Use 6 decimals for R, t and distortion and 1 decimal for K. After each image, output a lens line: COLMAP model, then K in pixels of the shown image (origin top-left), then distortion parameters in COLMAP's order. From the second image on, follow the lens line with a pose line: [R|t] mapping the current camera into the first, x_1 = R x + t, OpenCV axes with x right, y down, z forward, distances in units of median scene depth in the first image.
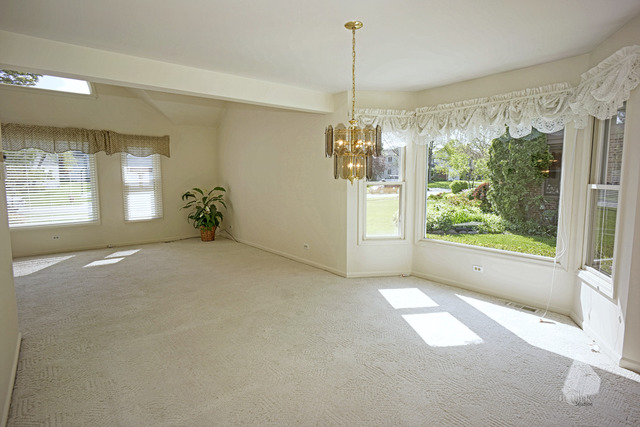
lens RADIAL K [[336.6, 0, 319.8], [0, 336.6, 208.3], [0, 0, 1]] dist [-0.014599, 0.005355]
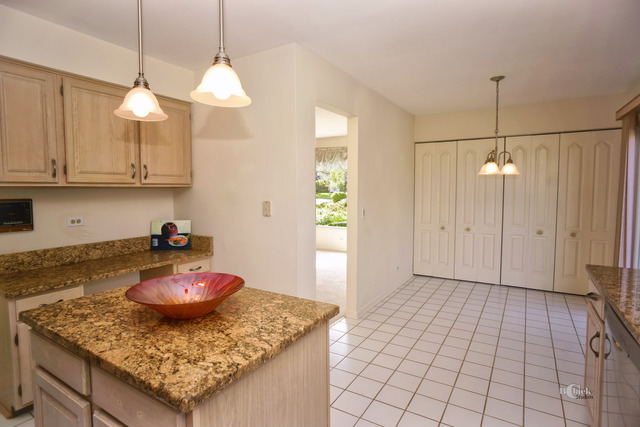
lens RADIAL K [[336.6, 0, 319.6], [0, 336.6, 210.2], [0, 0, 1]] dist [-0.014599, 0.005355]
pose [[0.945555, -0.029978, 0.324080, -0.045376], [0.039673, 0.998940, -0.023349, 0.010118], [-0.323036, 0.034935, 0.945742, -0.136641]]
